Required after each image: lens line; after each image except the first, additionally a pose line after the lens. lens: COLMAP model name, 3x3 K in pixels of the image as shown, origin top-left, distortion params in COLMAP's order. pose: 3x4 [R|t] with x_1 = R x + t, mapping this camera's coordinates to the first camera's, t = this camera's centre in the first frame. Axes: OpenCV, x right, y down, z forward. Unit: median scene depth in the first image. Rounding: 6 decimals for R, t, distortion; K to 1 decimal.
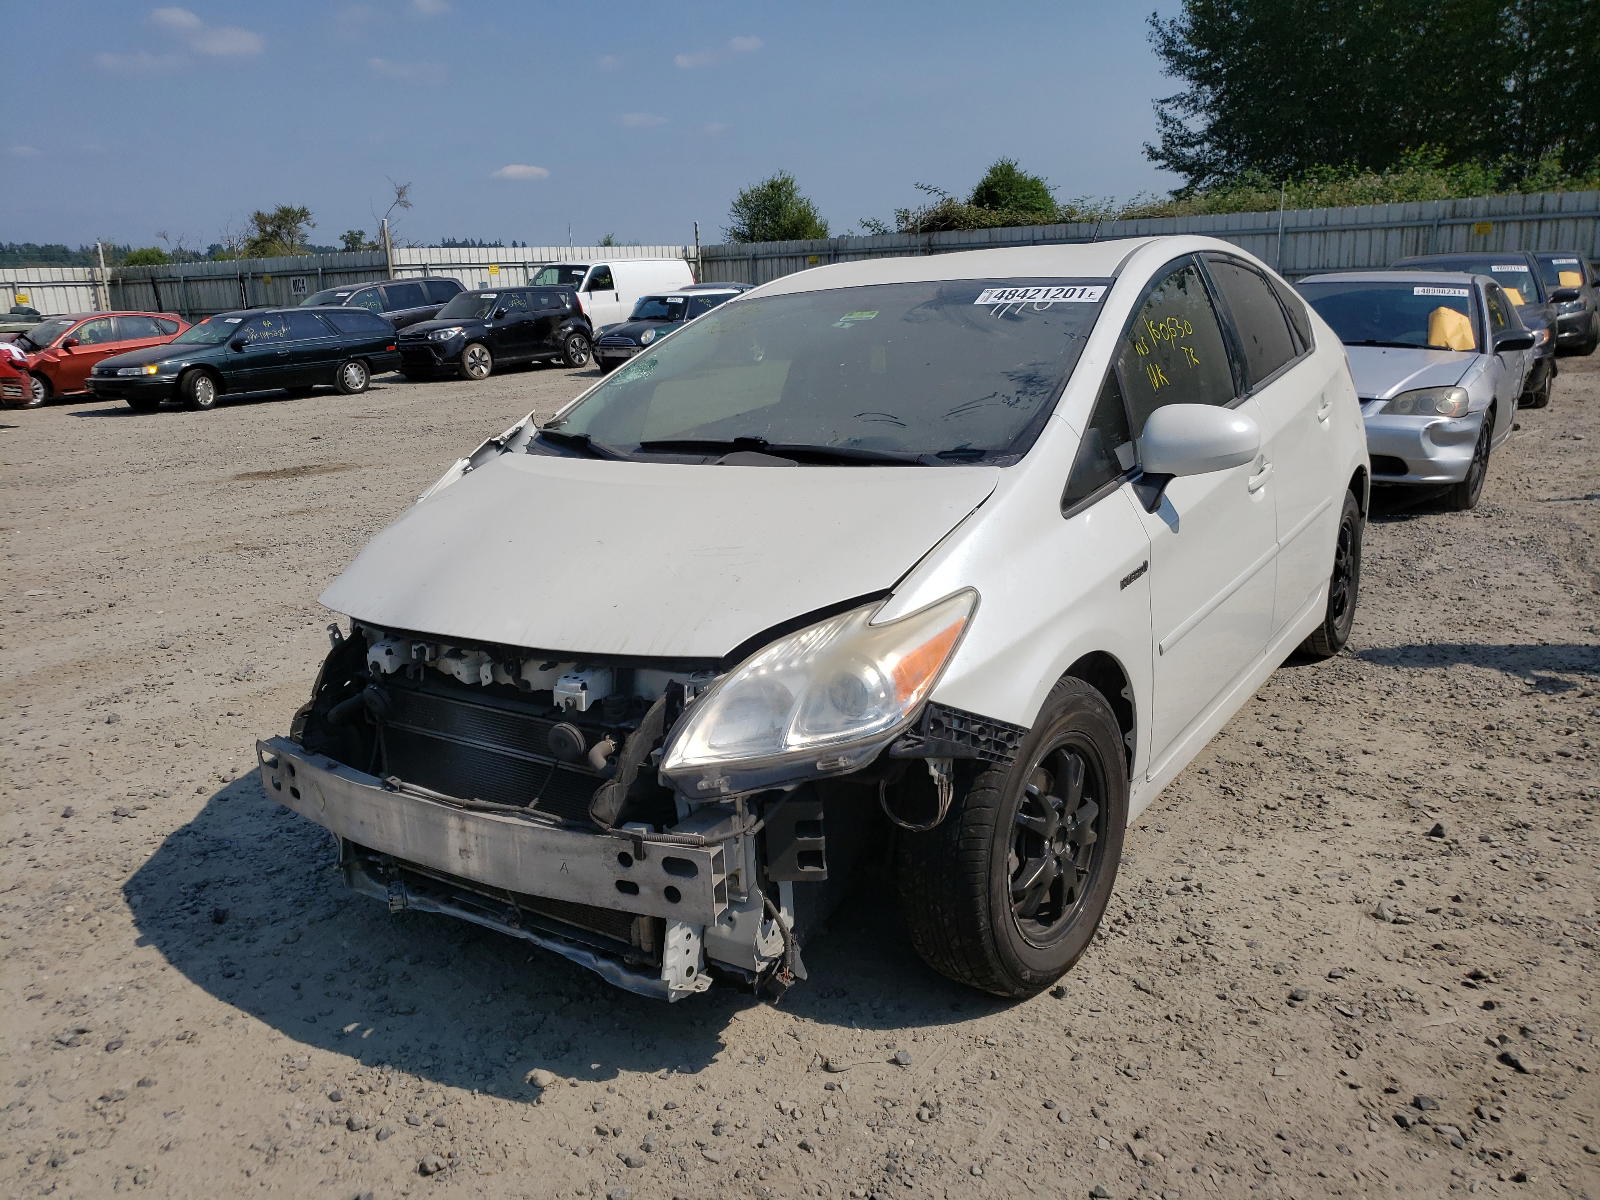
lens RADIAL K [[1229.7, 0, 795.9], [0, 1229.7, 600.7], [0, 0, 1]] dist [0.009529, 0.001654]
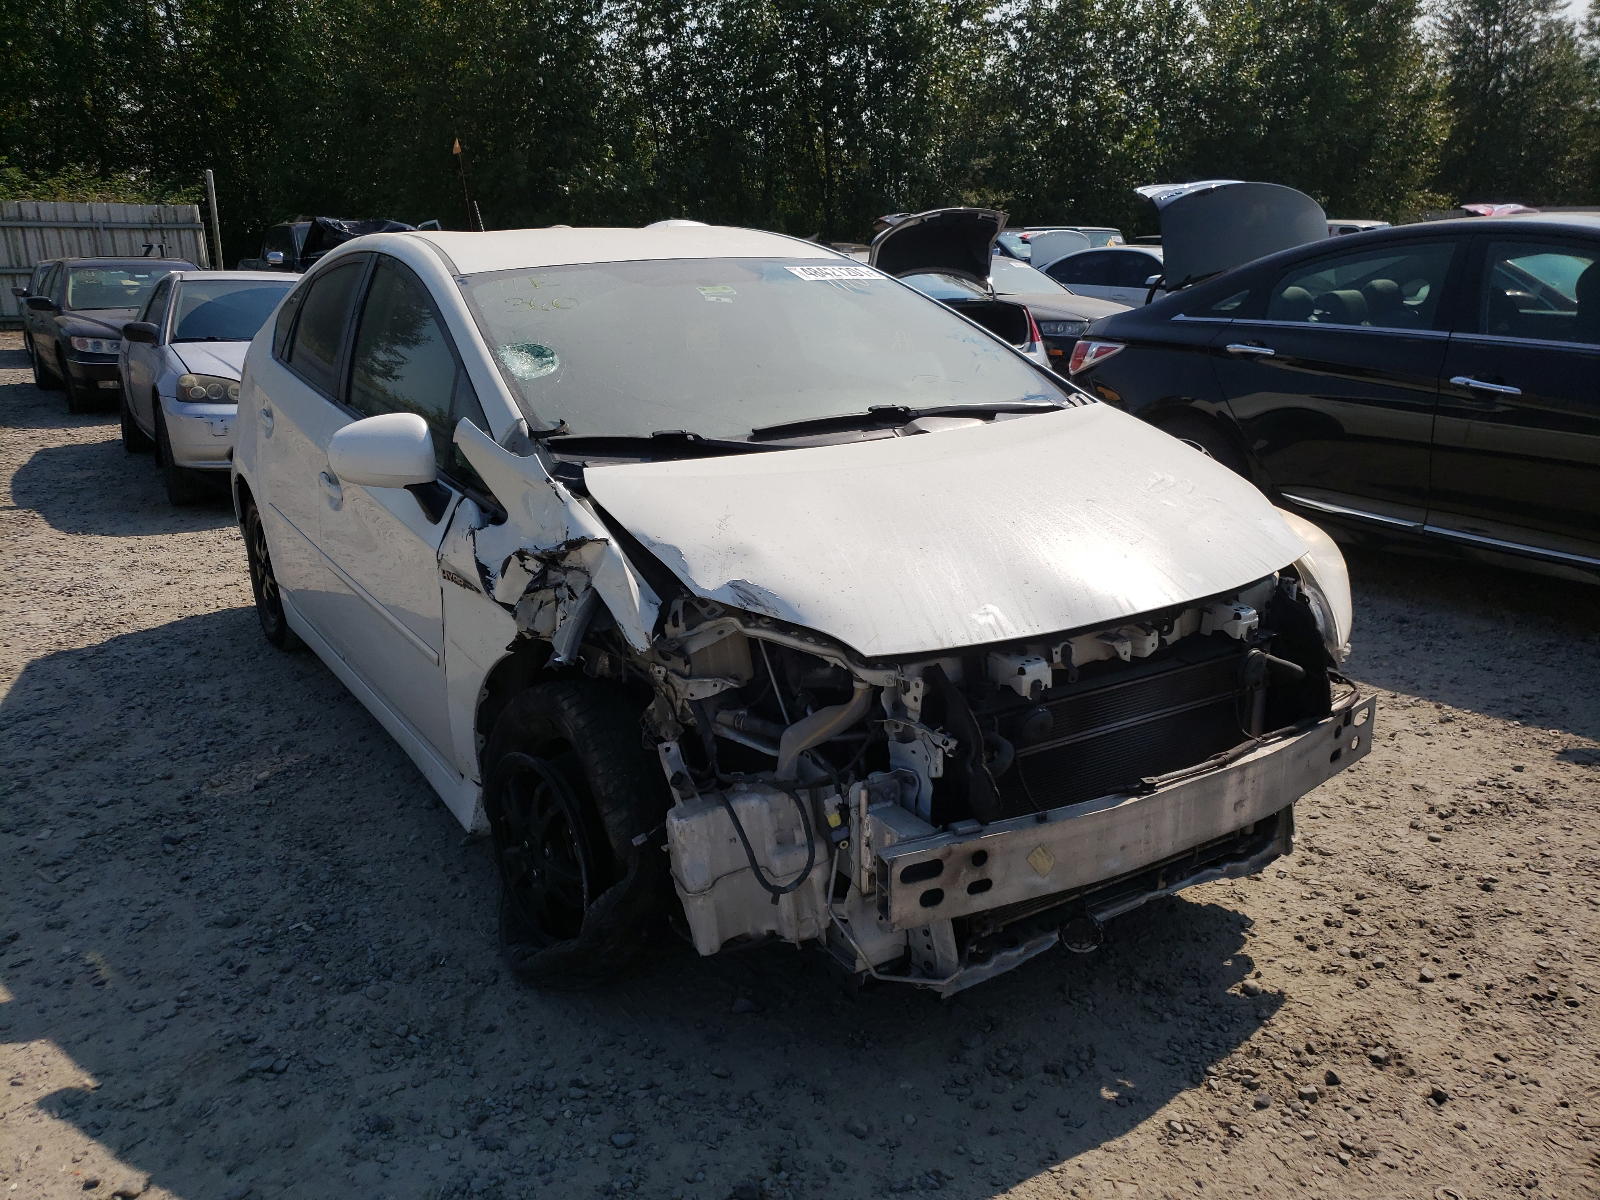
lens RADIAL K [[1229.7, 0, 795.2], [0, 1229.7, 599.7], [0, 0, 1]] dist [0.009529, 0.001654]
pose [[0.383464, -0.194444, 0.902855, -1.172127], [0.203943, 0.971280, 0.122561, -0.143122], [-0.900757, 0.137133, 0.412107, 0.805554]]
